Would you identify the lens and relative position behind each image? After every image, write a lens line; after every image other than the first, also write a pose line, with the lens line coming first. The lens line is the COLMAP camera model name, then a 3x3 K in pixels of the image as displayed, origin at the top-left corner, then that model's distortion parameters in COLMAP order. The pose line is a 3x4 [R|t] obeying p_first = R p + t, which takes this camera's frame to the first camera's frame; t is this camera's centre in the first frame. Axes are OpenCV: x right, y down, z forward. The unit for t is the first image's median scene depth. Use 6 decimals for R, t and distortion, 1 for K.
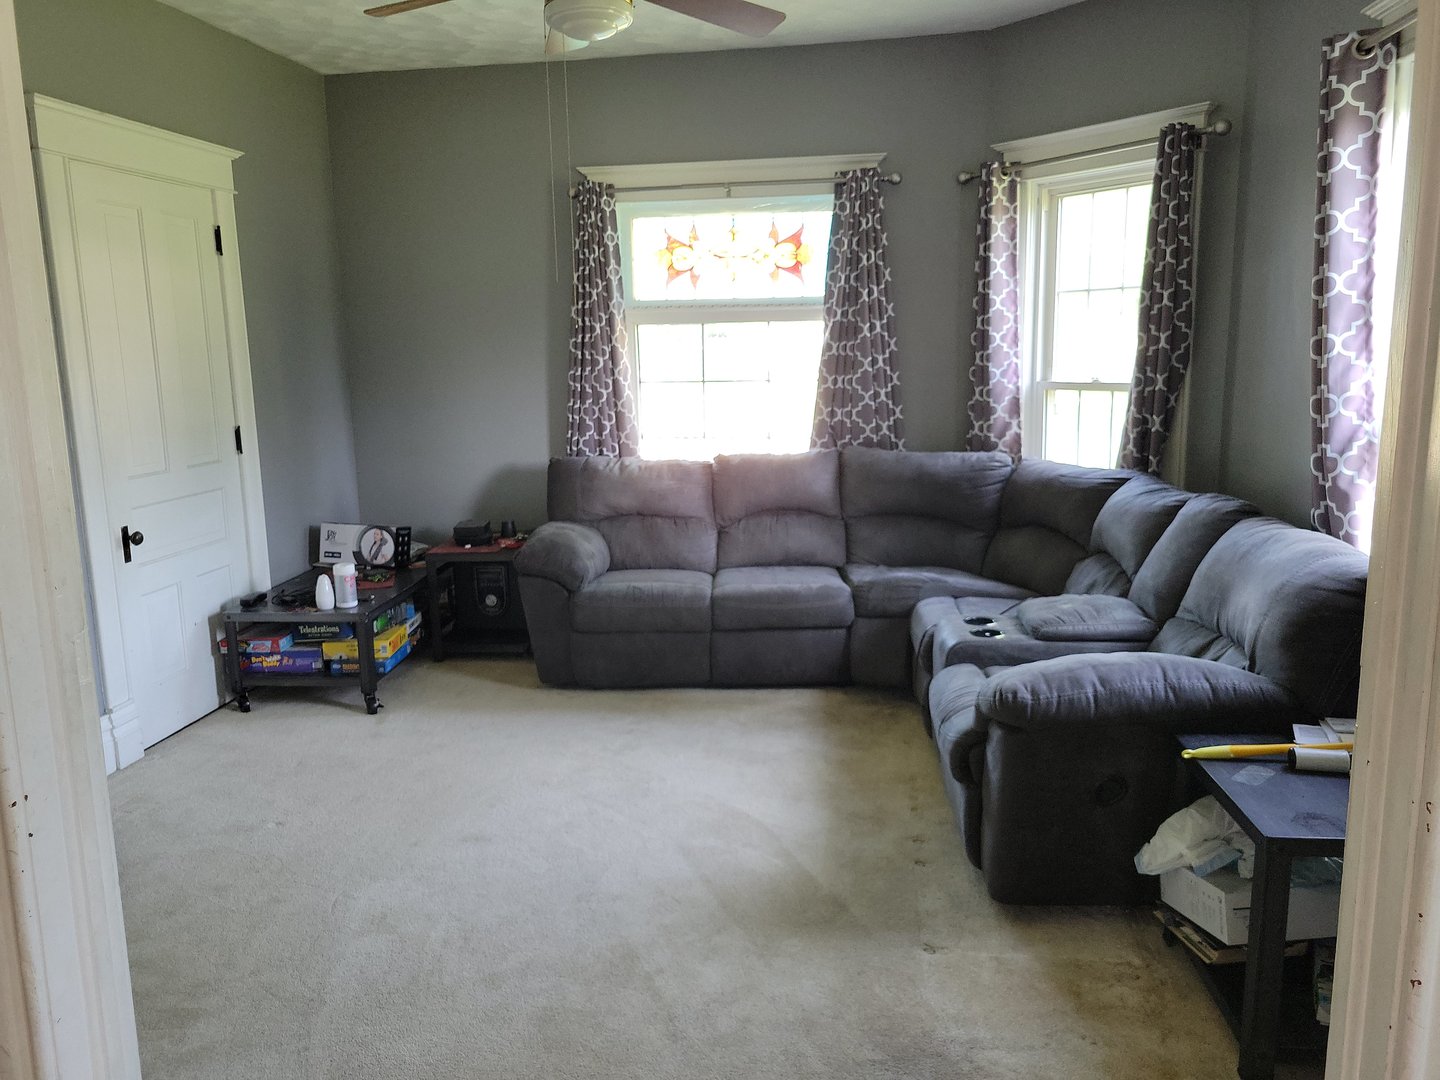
lens RADIAL K [[1085.1, 0, 699.1], [0, 1085.1, 534.5], [0, 0, 1]] dist [0.038232, -0.018918]
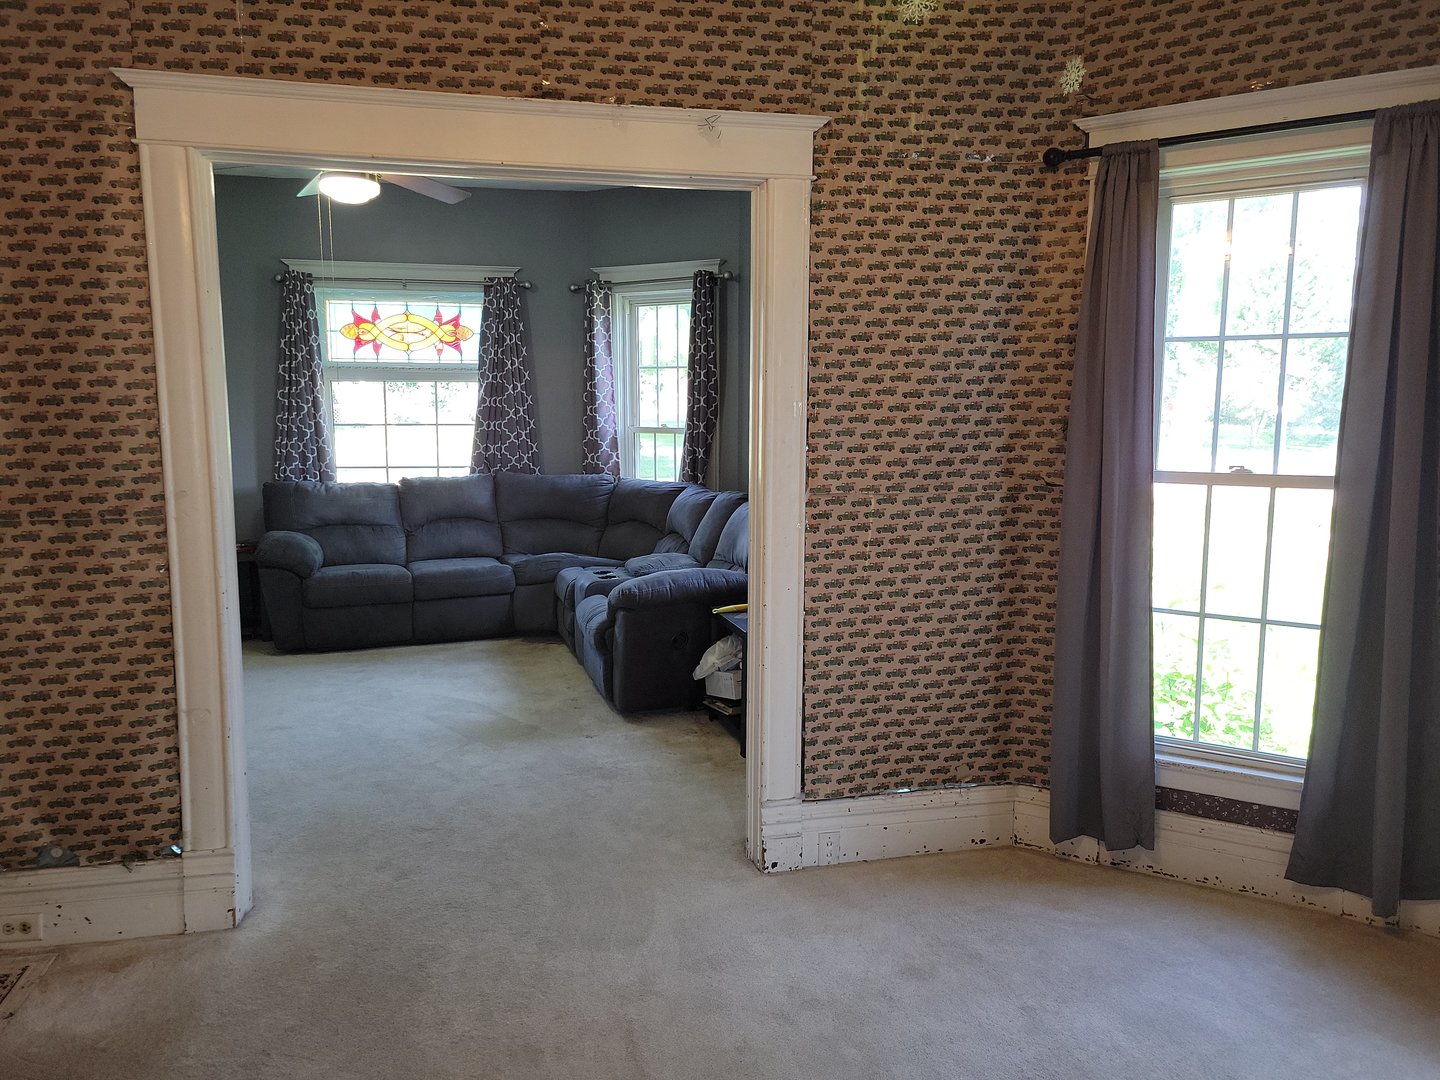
lens RADIAL K [[1085.1, 0, 699.1], [0, 1085.1, 534.5], [0, 0, 1]] dist [0.038232, -0.018918]
pose [[0.930526, -0.026208, 0.365287, -0.146486], [0.043872, 0.998230, -0.040140, 0.071212], [-0.363589, 0.053377, 0.930029, -0.412316]]
